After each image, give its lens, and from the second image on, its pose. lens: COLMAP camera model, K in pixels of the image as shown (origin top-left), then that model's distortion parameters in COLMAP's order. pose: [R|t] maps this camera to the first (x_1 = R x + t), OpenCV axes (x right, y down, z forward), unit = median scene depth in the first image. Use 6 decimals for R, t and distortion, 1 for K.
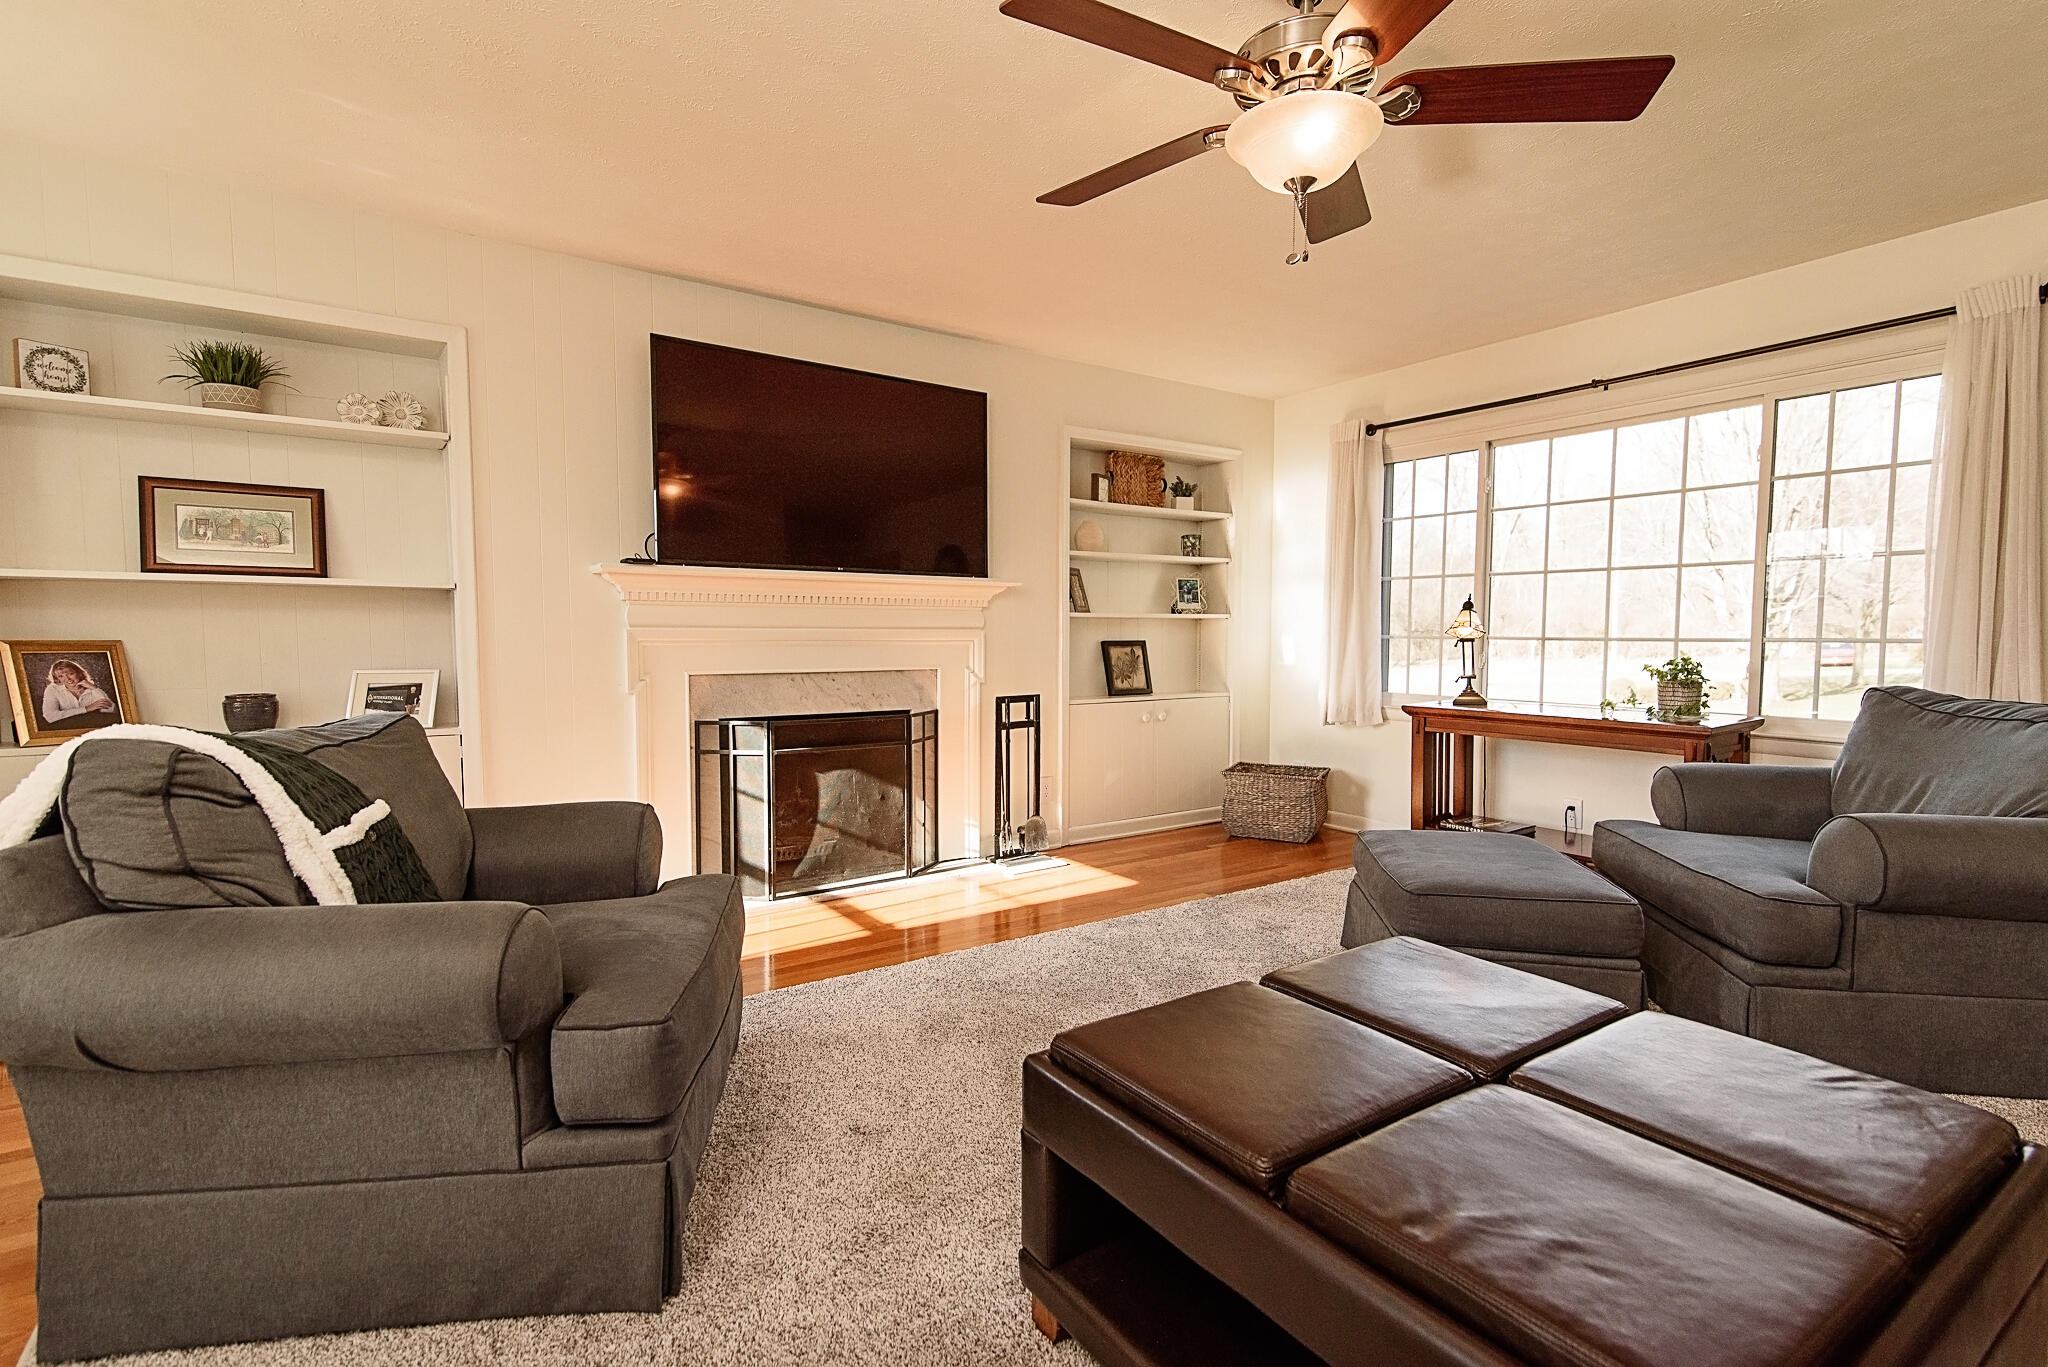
lens RADIAL K [[938.3, 0, 1016.2], [0, 938.3, 686.3], [0, 0, 1]] dist [0.015093, 0.000018]
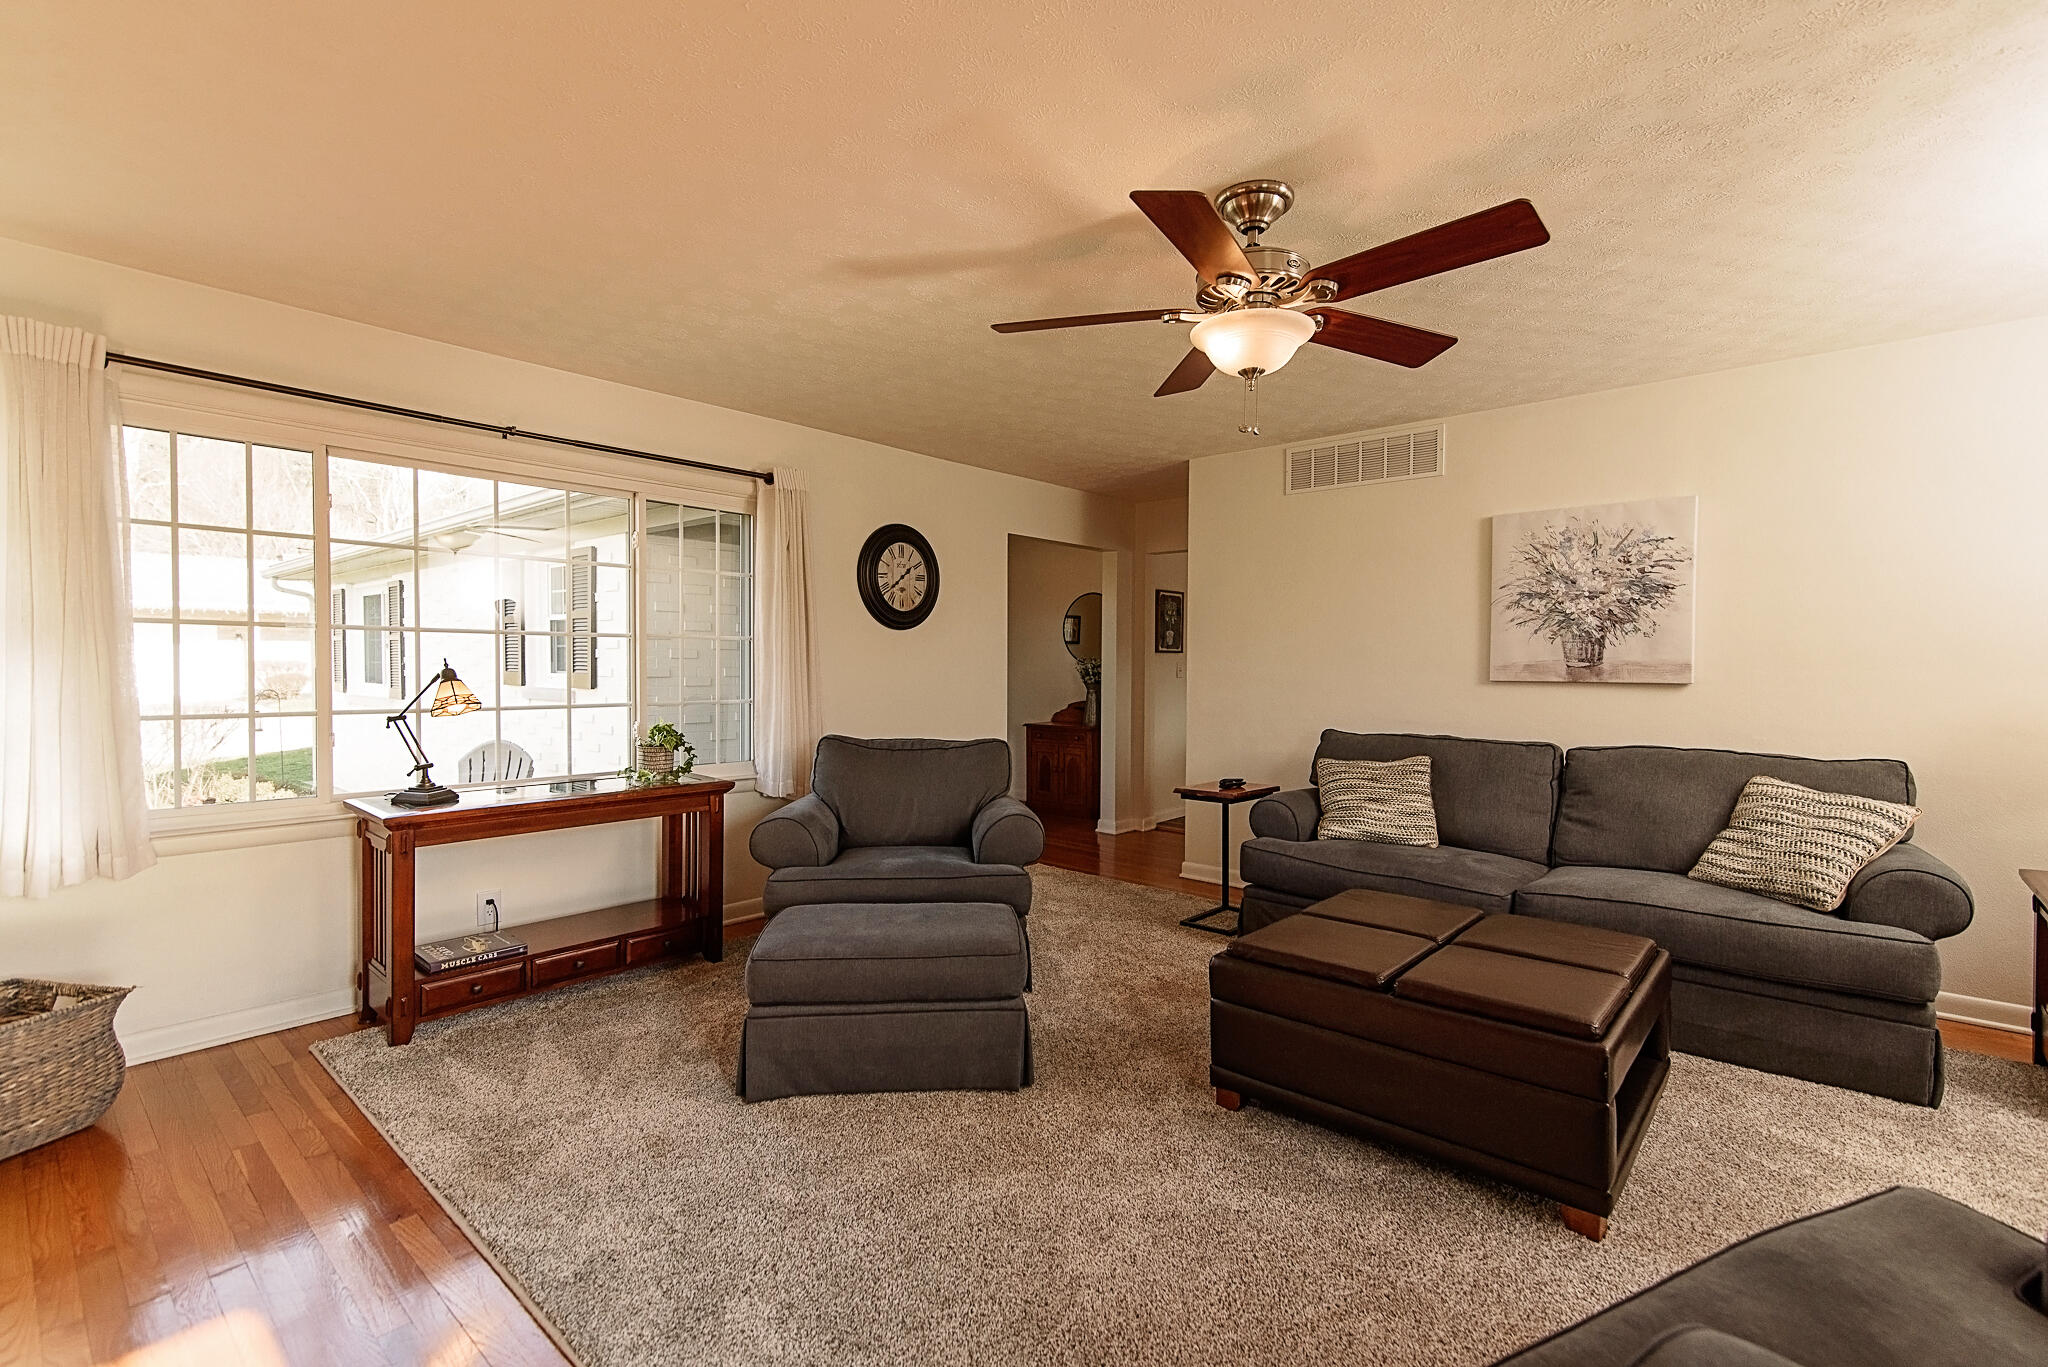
lens RADIAL K [[938.3, 0, 1016.2], [0, 938.3, 686.3], [0, 0, 1]] dist [0.015093, 0.000018]
pose [[-0.236532, -0.010811, 0.971564, -0.452939], [0.061565, 0.997762, 0.026090, -0.080395], [-0.969671, 0.065986, -0.235337, 0.890561]]
